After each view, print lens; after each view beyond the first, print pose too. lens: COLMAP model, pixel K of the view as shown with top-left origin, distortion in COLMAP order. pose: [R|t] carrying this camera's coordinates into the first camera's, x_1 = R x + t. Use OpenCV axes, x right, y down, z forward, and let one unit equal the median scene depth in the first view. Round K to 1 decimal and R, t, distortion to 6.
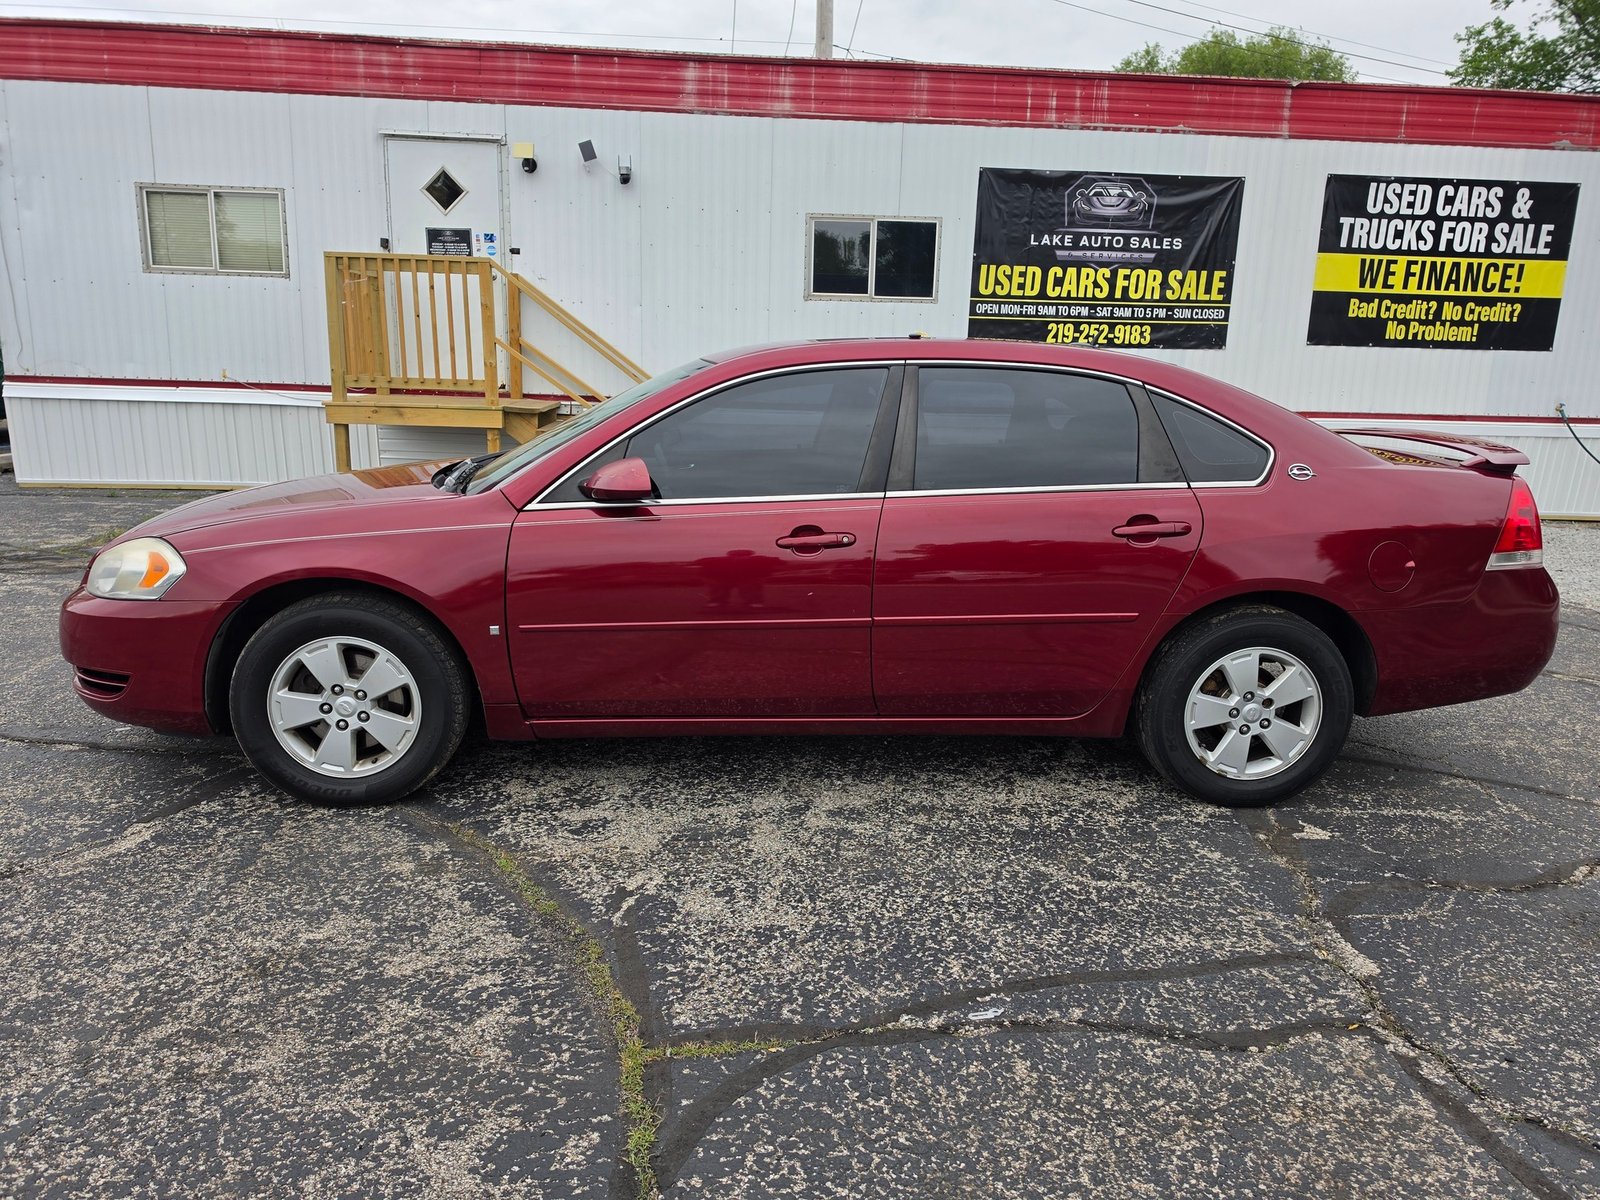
lens RADIAL K [[1116.5, 0, 789.9], [0, 1116.5, 622.4], [0, 0, 1]] dist [0.034397, -0.043002]
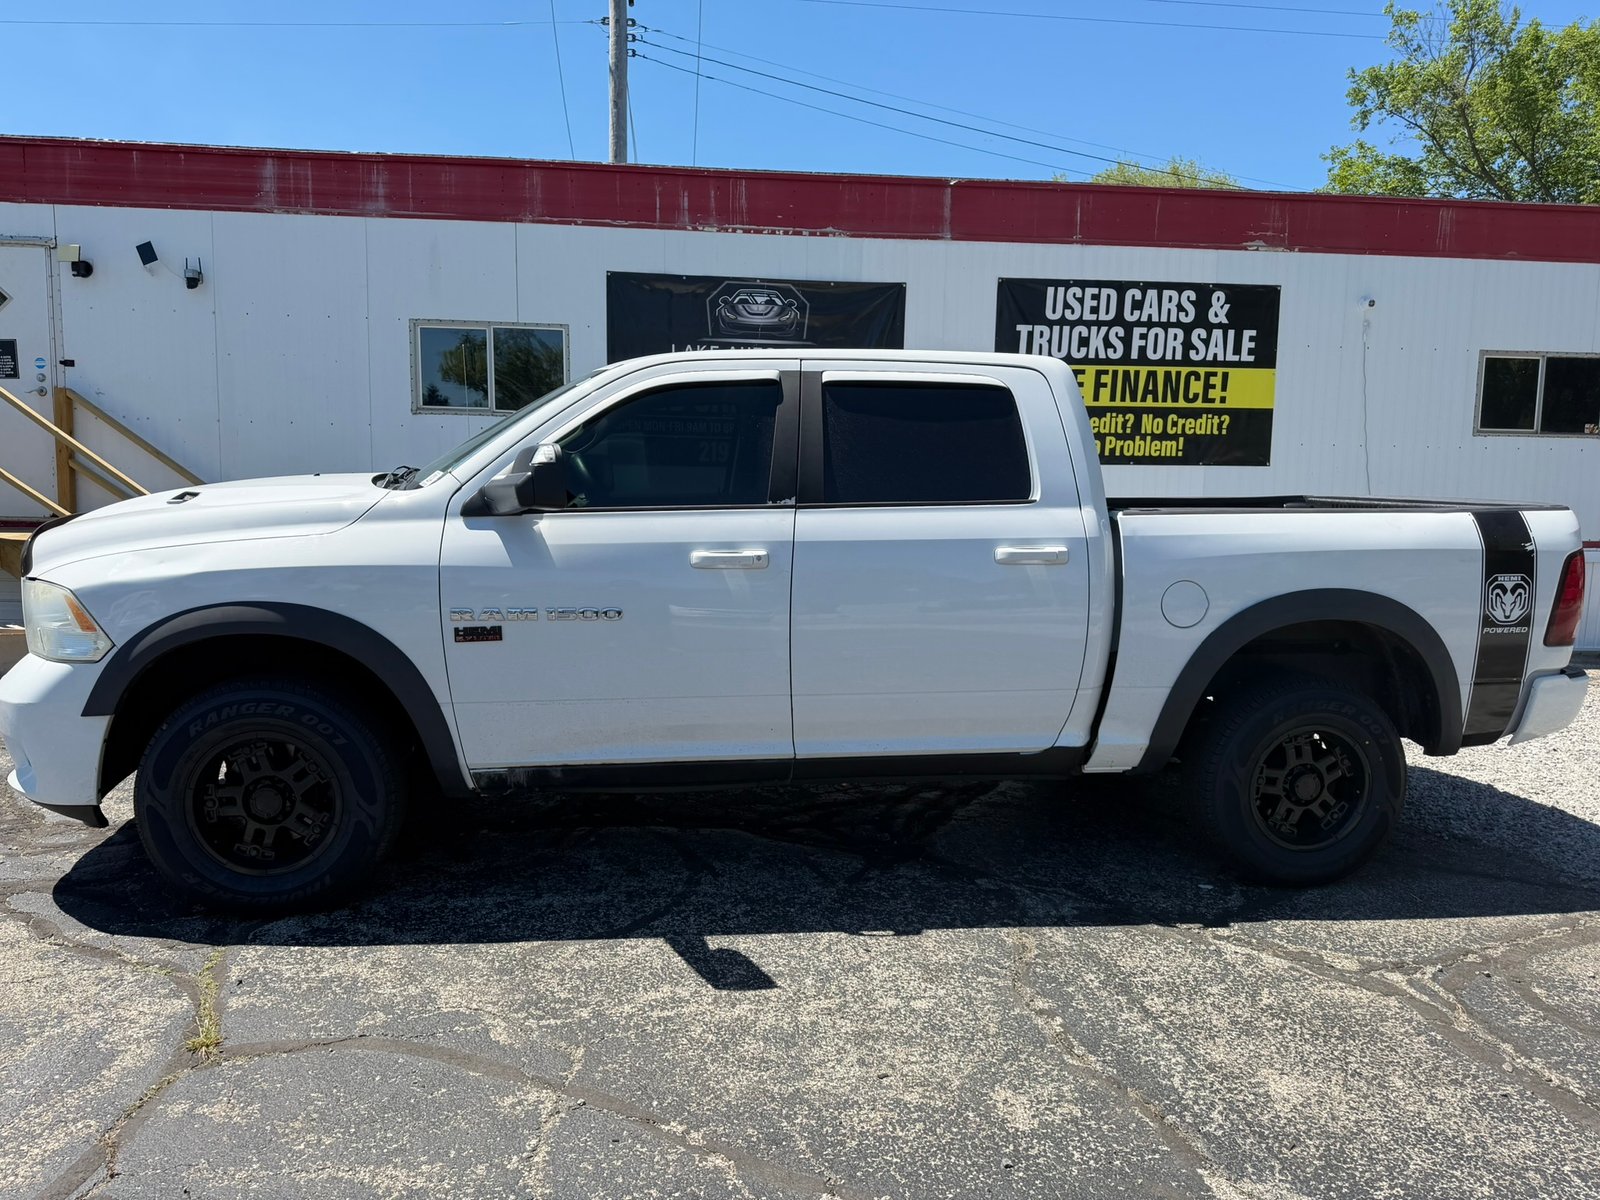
lens RADIAL K [[1116.5, 0, 807.8], [0, 1116.5, 637.0], [0, 0, 1]] dist [0.034397, -0.043002]
pose [[0.999518, -0.014339, 0.027547, 0.294113], [0.016881, 0.995394, -0.094373, -0.025098], [-0.026067, 0.094792, 0.995156, 0.125435]]
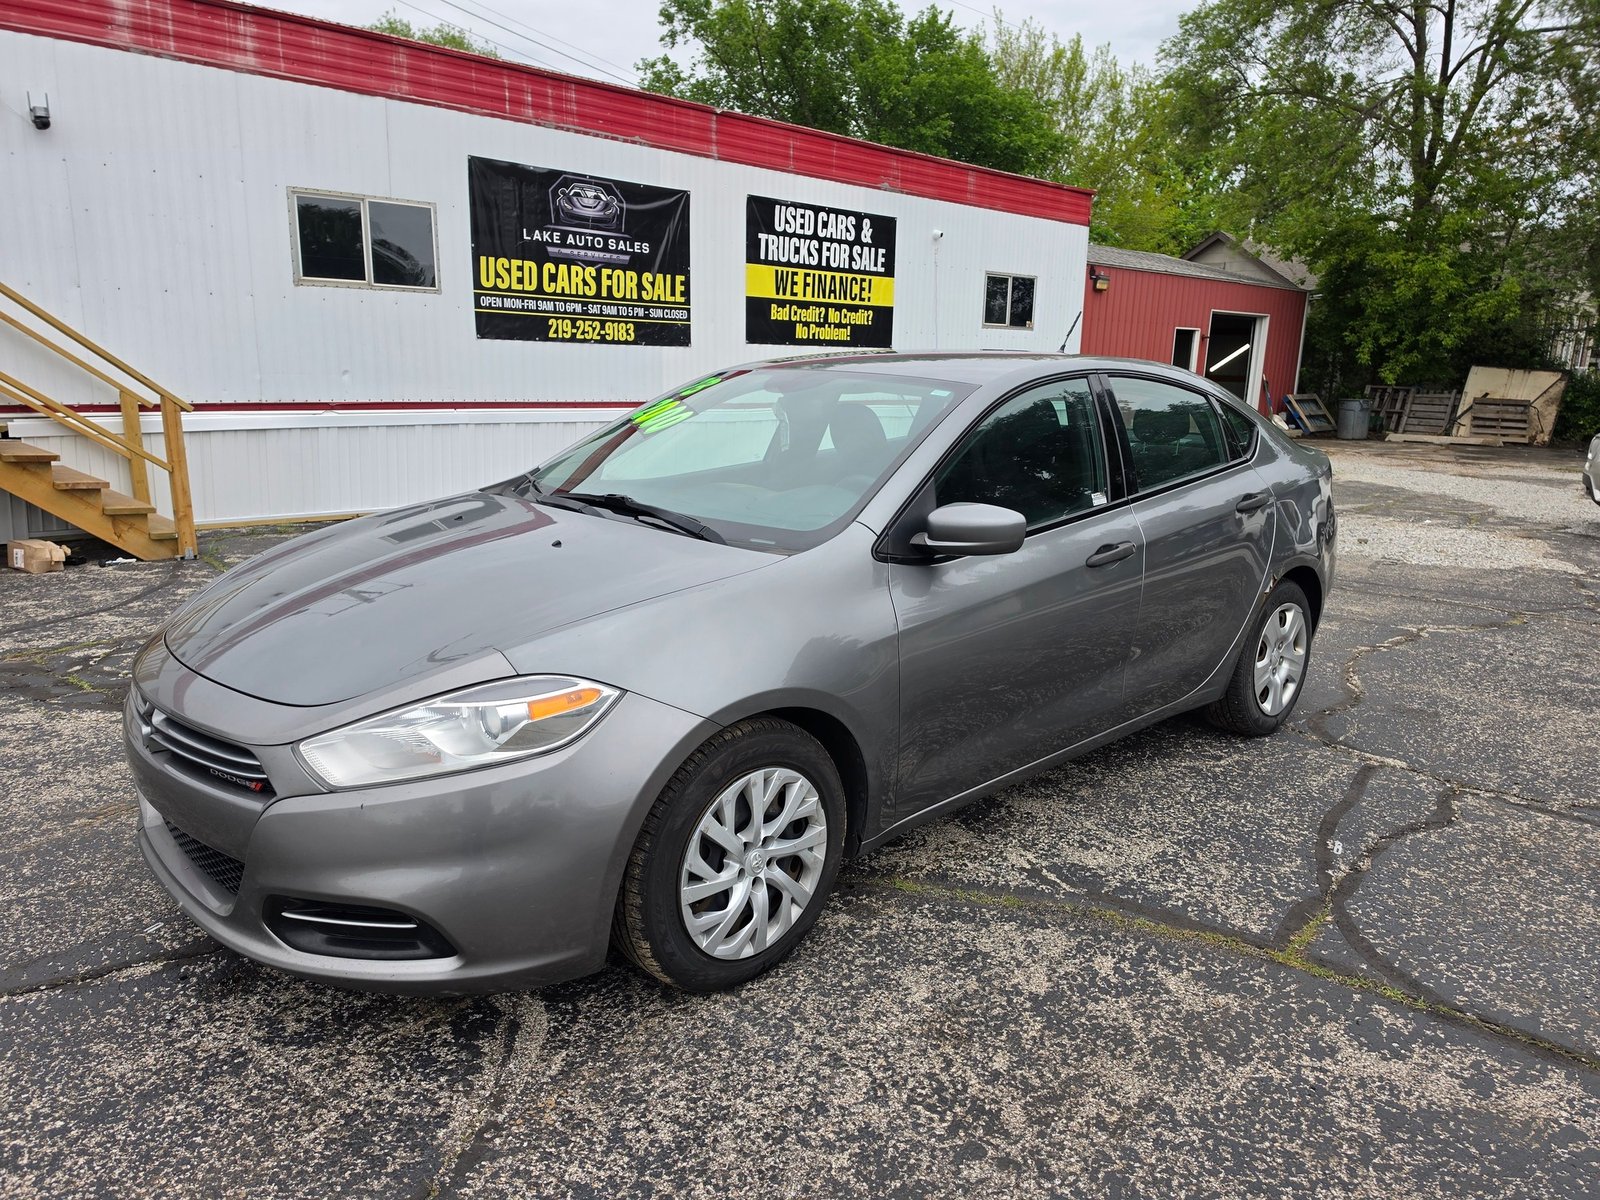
lens RADIAL K [[1116.5, 0, 812.5], [0, 1116.5, 626.4], [0, 0, 1]] dist [0.034397, -0.043002]
pose [[0.753139, -0.158986, 0.638361, -0.280895], [0.150270, 0.986280, 0.068347, -0.027833], [-0.640469, 0.044451, 0.766696, 0.088415]]
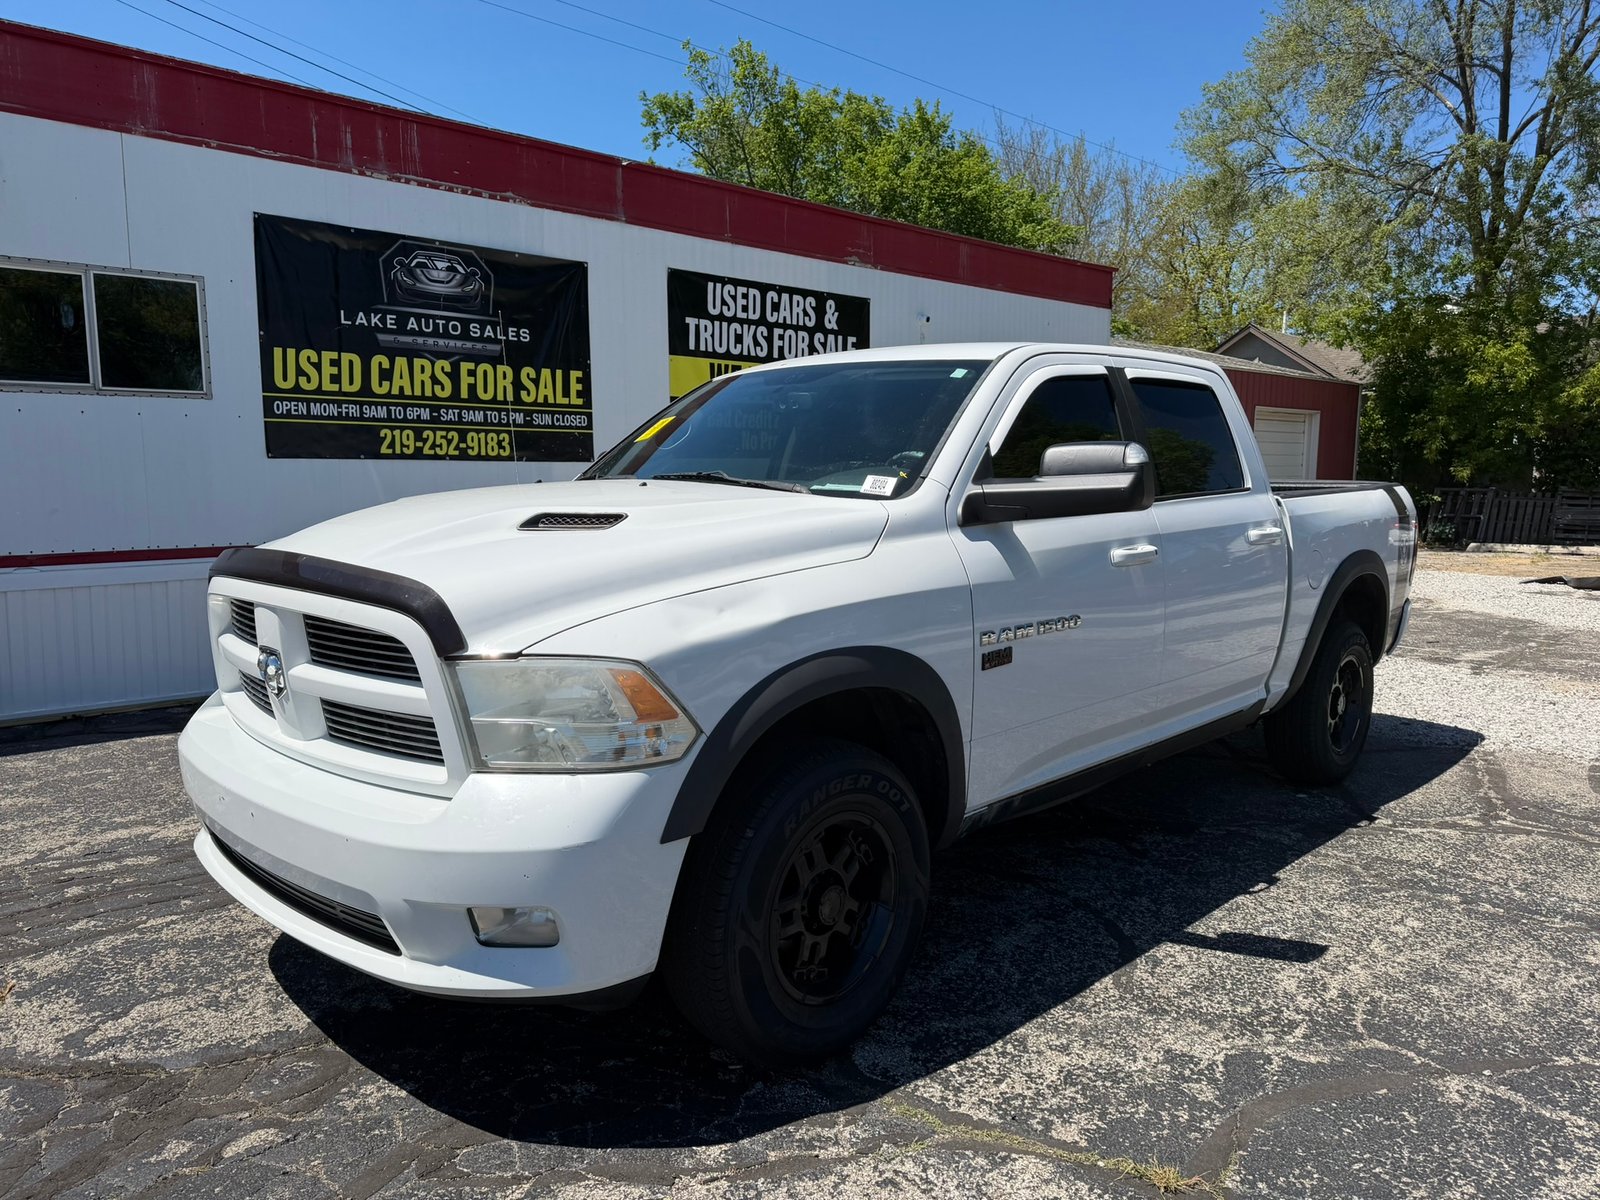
lens RADIAL K [[1116.5, 0, 812.6], [0, 1116.5, 621.5], [0, 0, 1]] dist [0.034397, -0.043002]
pose [[0.765936, -0.109789, 0.633474, -0.034120], [0.169186, 0.985003, -0.033850, -0.069116], [-0.620257, 0.133102, 0.773023, 0.269261]]
